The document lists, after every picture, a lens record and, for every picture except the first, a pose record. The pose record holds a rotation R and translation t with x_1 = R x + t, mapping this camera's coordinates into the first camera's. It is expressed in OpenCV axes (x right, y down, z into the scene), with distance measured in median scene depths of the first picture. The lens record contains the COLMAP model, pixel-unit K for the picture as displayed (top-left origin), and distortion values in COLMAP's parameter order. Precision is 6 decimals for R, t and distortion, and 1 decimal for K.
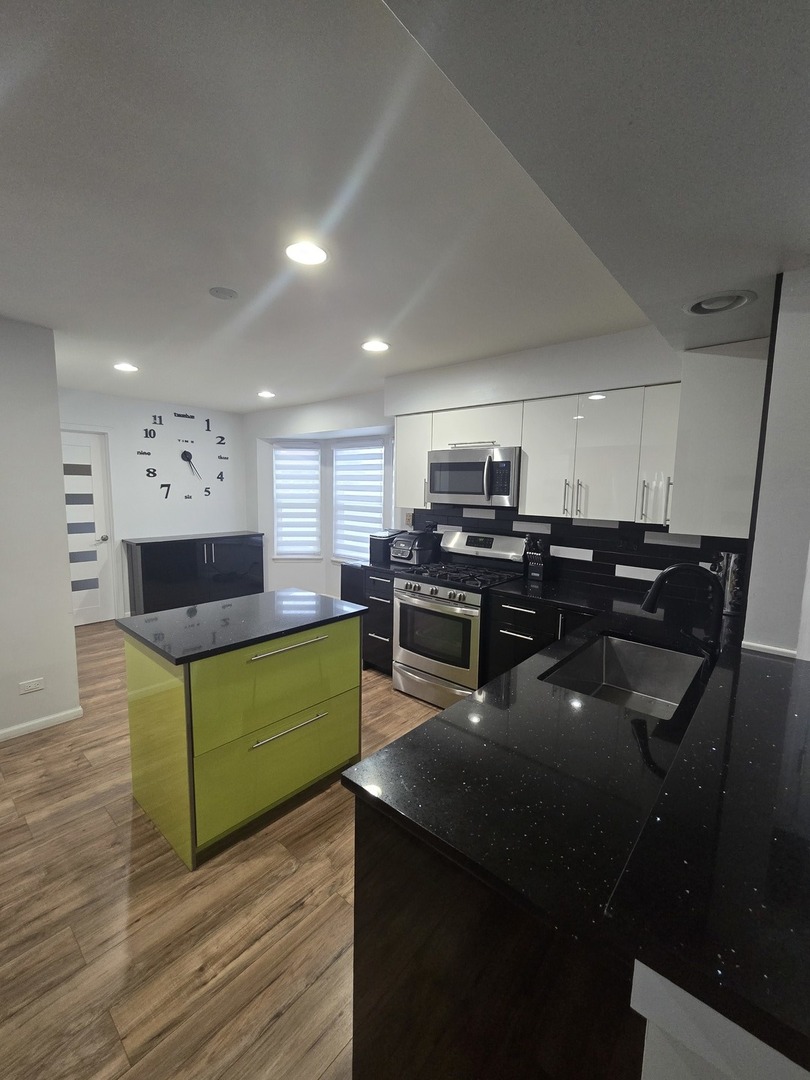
lens RADIAL K [[445.1, 0, 412.2], [0, 445.1, 537.5], [0, 0, 1]] dist [-0.004822, 0.000656]
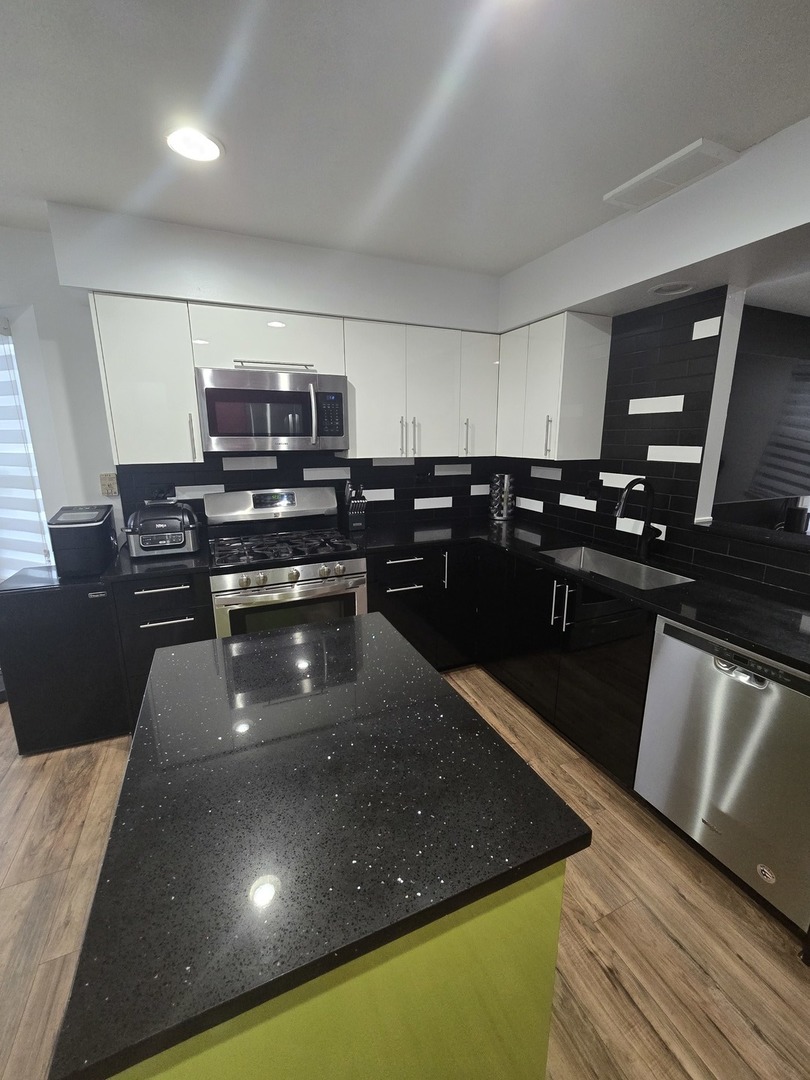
lens RADIAL K [[445.1, 0, 412.2], [0, 445.1, 537.5], [0, 0, 1]] dist [-0.004822, 0.000656]
pose [[0.427341, -0.222029, 0.876403, -0.439396], [0.110382, 0.974937, 0.193168, -0.049278], [-0.897327, 0.014191, 0.441139, 0.463651]]
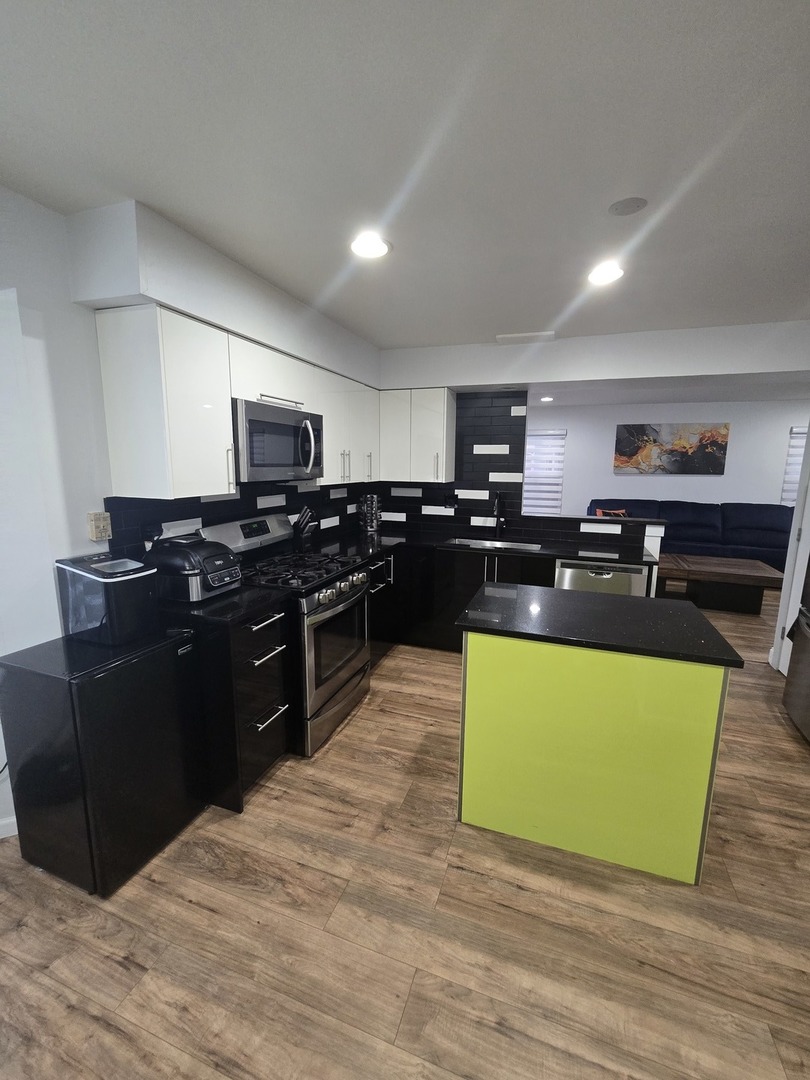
lens RADIAL K [[445.1, 0, 412.2], [0, 445.1, 537.5], [0, 0, 1]] dist [-0.004822, 0.000656]
pose [[-0.366758, -0.179281, 0.912878, -0.662461], [0.083959, 0.970873, 0.224402, -0.126766], [-0.926520, 0.158946, -0.341024, 1.038383]]
